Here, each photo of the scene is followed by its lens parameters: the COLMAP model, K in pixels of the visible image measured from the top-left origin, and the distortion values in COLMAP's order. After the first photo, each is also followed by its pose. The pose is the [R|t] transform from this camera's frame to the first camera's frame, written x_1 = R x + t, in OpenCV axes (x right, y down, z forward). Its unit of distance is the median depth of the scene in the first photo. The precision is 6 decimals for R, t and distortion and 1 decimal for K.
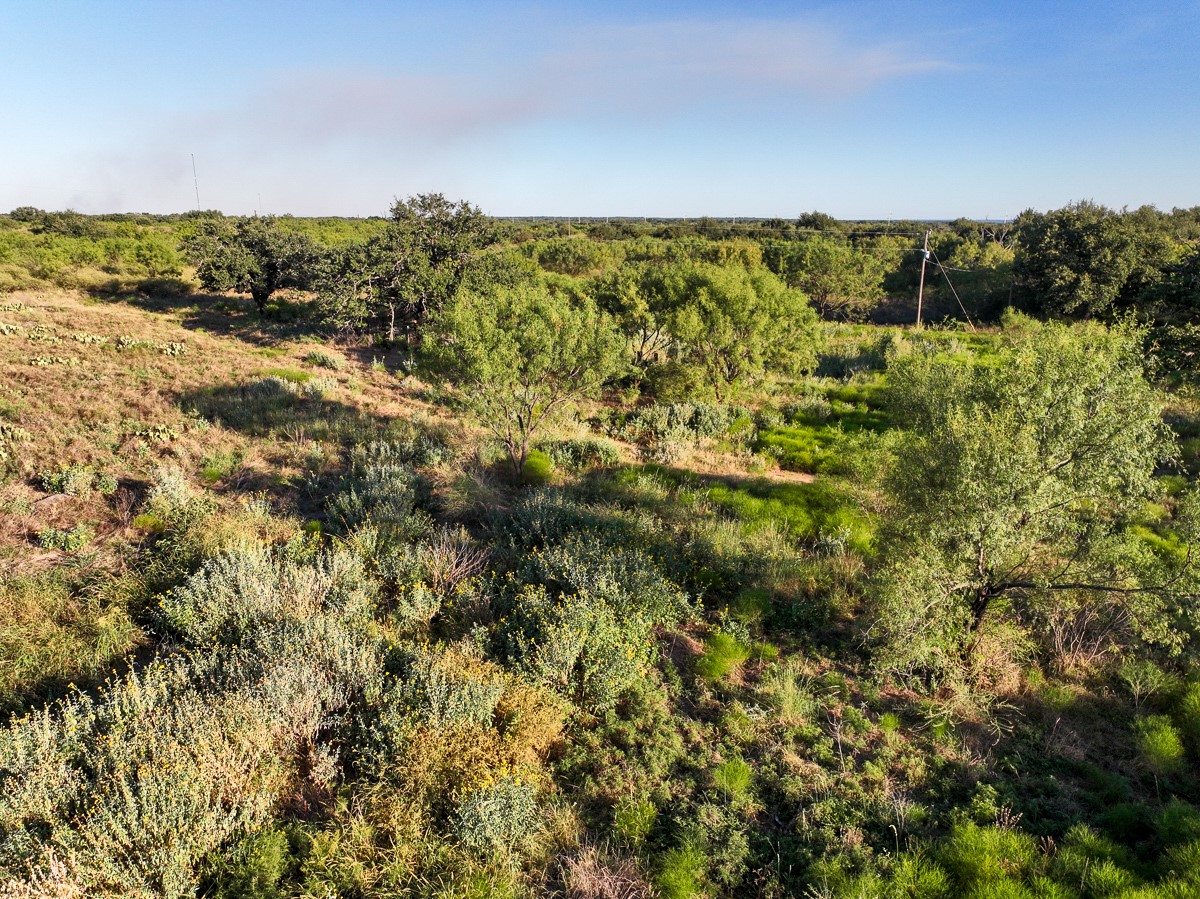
lens RADIAL K [[850.0, 0, 599.5], [0, 850.0, 448.9], [0, 0, 1]] dist [-0.007095, 0.026967]
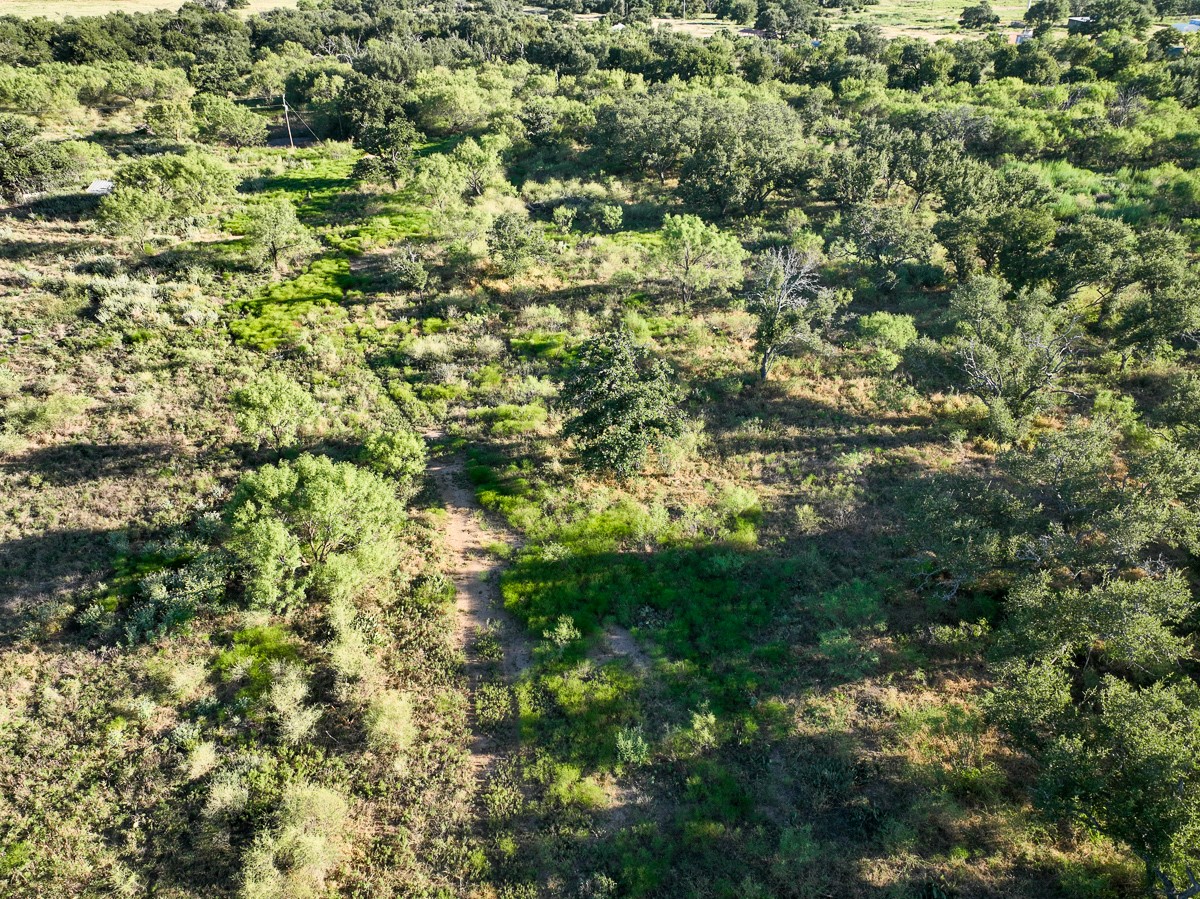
lens RADIAL K [[850.0, 0, 597.8], [0, 850.0, 449.5], [0, 0, 1]] dist [-0.007095, 0.026967]
pose [[0.820850, -0.297642, 0.487457, -0.353792], [0.151288, 0.936300, 0.316944, -0.021321], [-0.550742, -0.186417, 0.813592, -1.949550]]
